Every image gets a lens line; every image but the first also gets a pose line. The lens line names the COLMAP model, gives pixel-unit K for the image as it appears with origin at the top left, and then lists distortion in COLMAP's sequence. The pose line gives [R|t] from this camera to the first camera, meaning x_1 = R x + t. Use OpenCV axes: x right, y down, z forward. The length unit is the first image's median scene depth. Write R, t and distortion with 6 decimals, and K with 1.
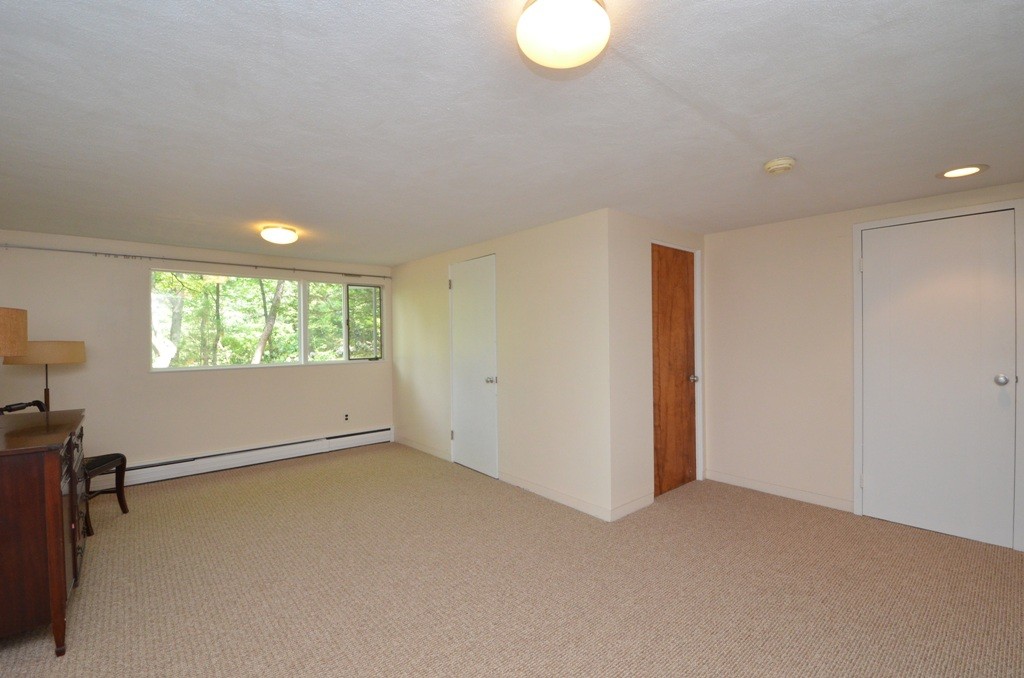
lens RADIAL K [[447.2, 0, 518.0], [0, 447.2, 336.0], [0, 0, 1]] dist [0.017941, -0.025383]
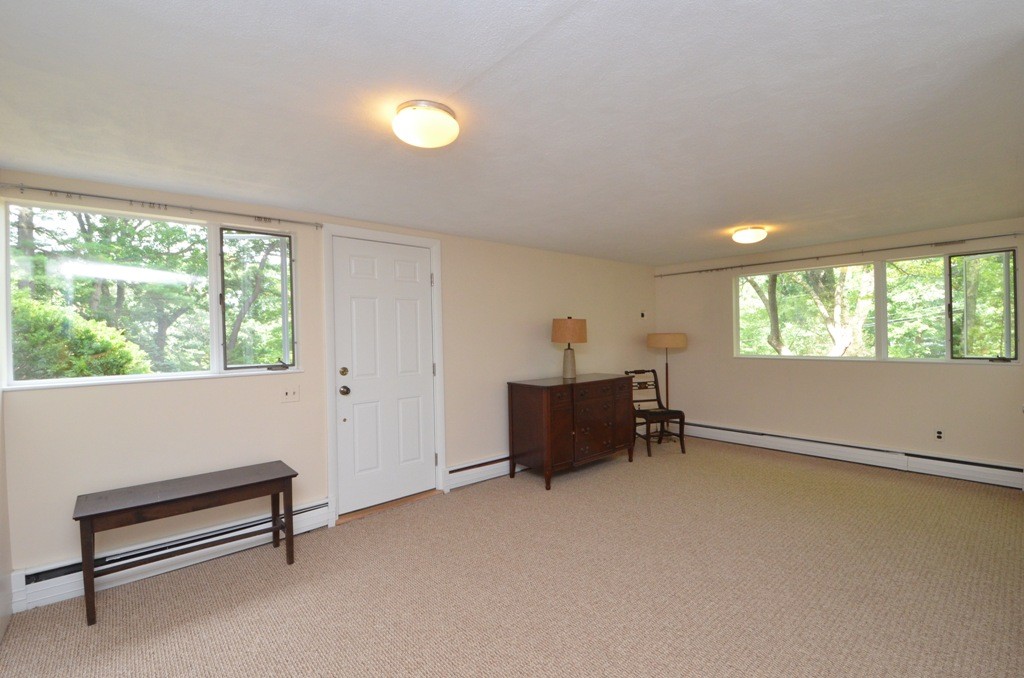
lens RADIAL K [[447.2, 0, 518.0], [0, 447.2, 336.0], [0, 0, 1]] dist [0.017941, -0.025383]
pose [[0.002331, 0.014156, -0.999897, 0.537057], [0.018911, 0.999720, 0.014198, -0.011860], [0.999818, -0.018943, 0.002063, 0.446044]]
